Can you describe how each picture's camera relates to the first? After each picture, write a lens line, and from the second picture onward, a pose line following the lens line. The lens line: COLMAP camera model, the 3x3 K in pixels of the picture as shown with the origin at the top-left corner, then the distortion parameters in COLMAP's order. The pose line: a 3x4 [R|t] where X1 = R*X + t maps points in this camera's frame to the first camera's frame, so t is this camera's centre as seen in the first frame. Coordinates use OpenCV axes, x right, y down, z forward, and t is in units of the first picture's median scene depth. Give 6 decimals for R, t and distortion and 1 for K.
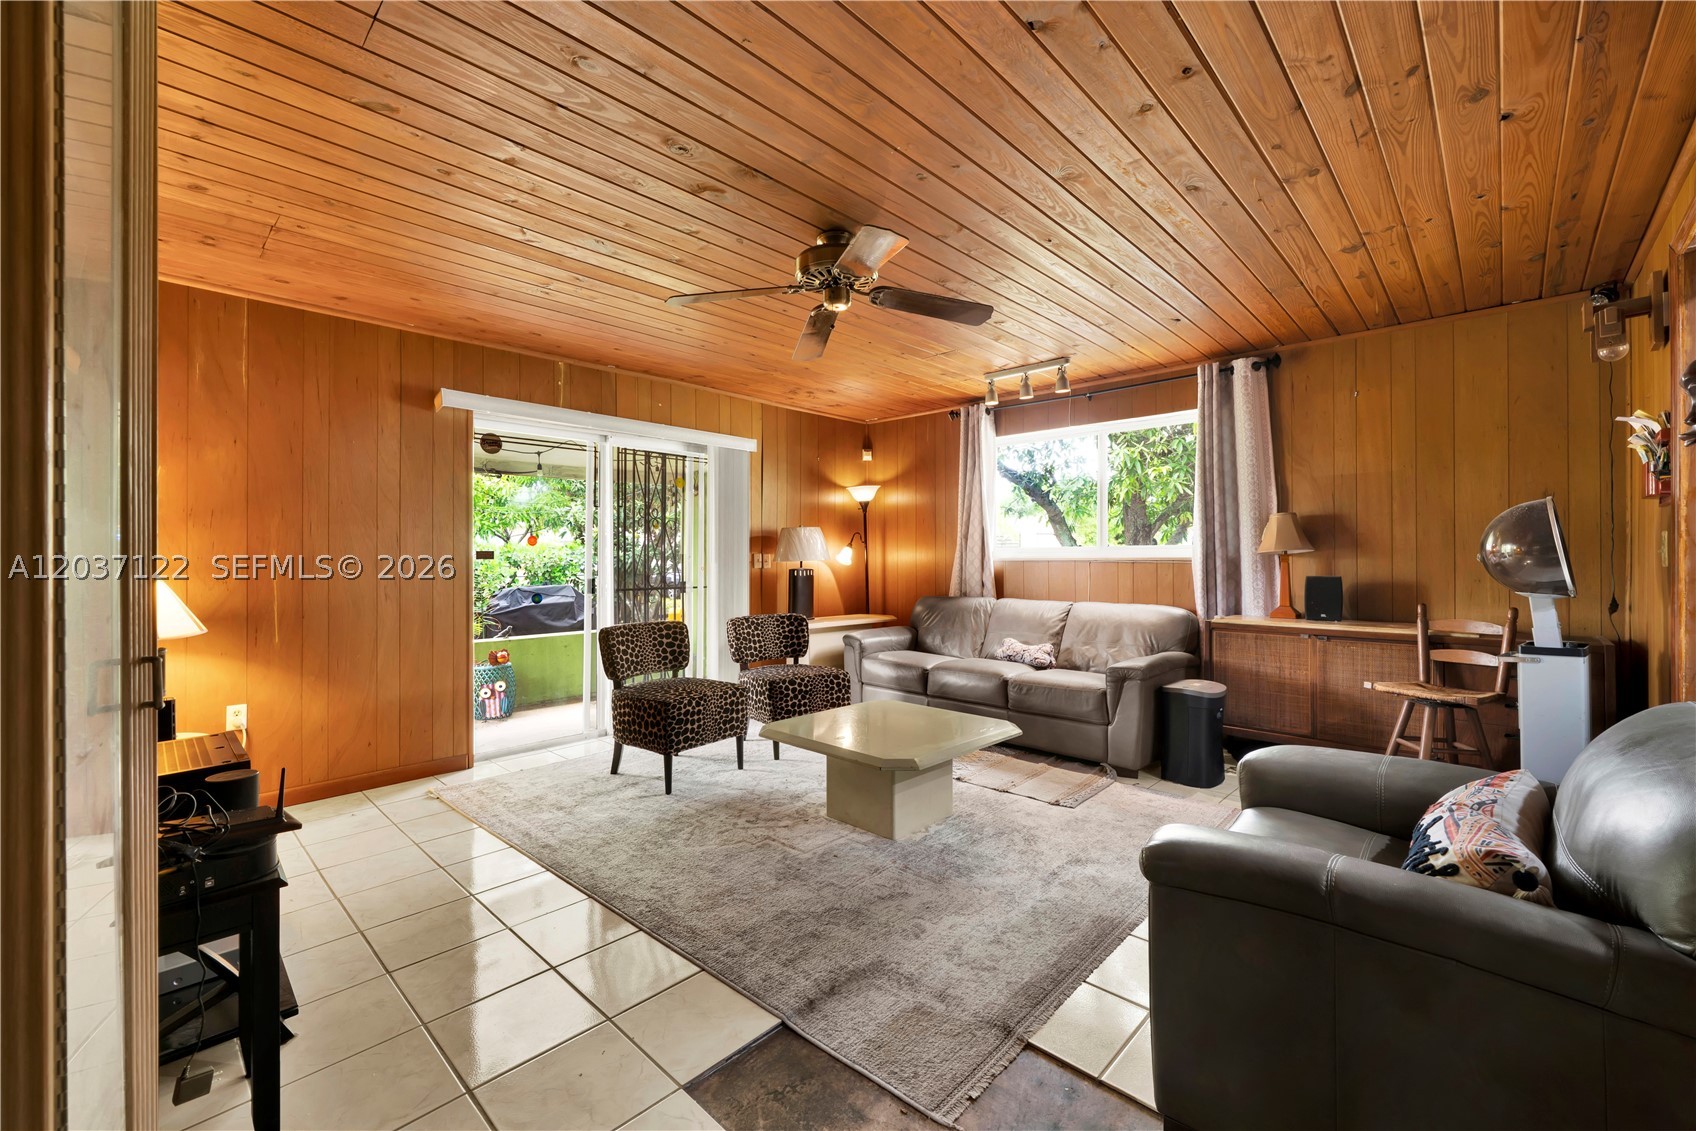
lens RADIAL K [[706.8, 0, 838.0], [0, 706.8, 554.0], [0, 0, 1]] dist [0.011651, 0.000230]
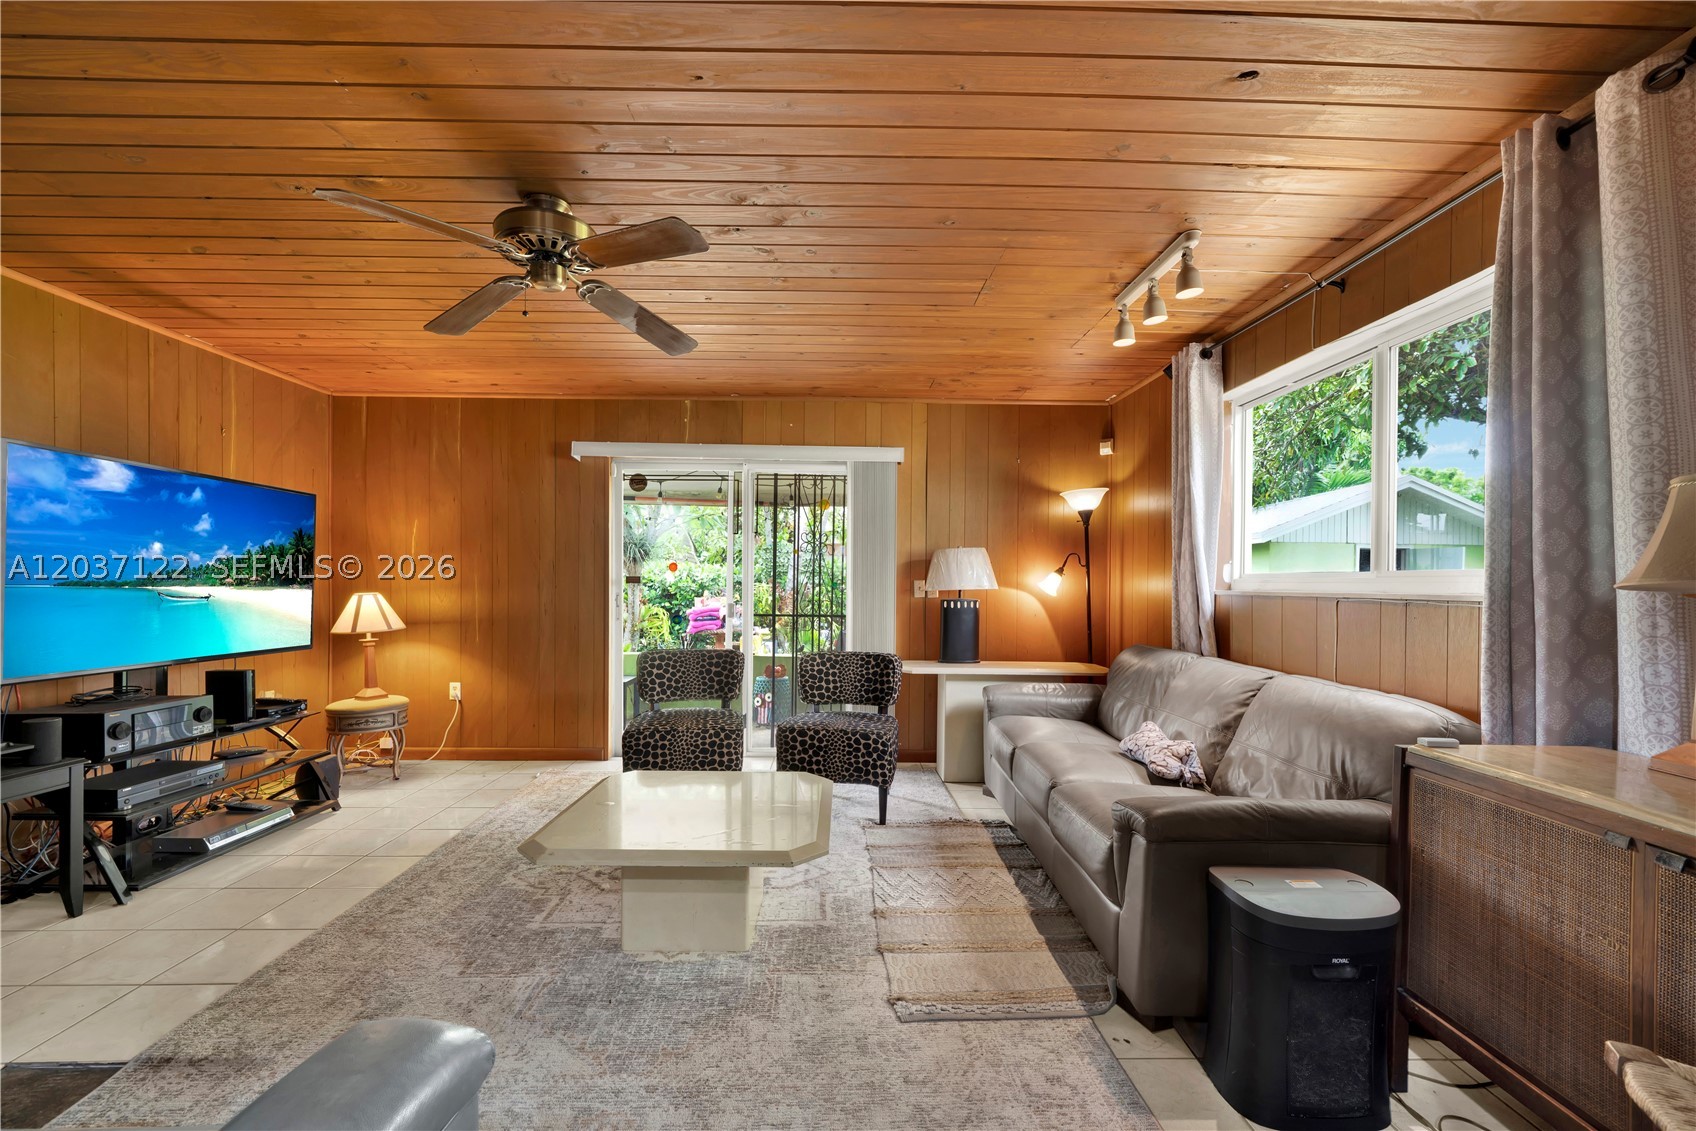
lens RADIAL K [[706.8, 0, 843.3], [0, 706.8, 576.7], [0, 0, 1]] dist [0.011651, 0.000230]
pose [[0.696895, 0.003476, -0.717165, 0.559663], [-0.006606, 0.999977, -0.001572, -0.004013], [0.717143, 0.005833, 0.696902, 0.435467]]
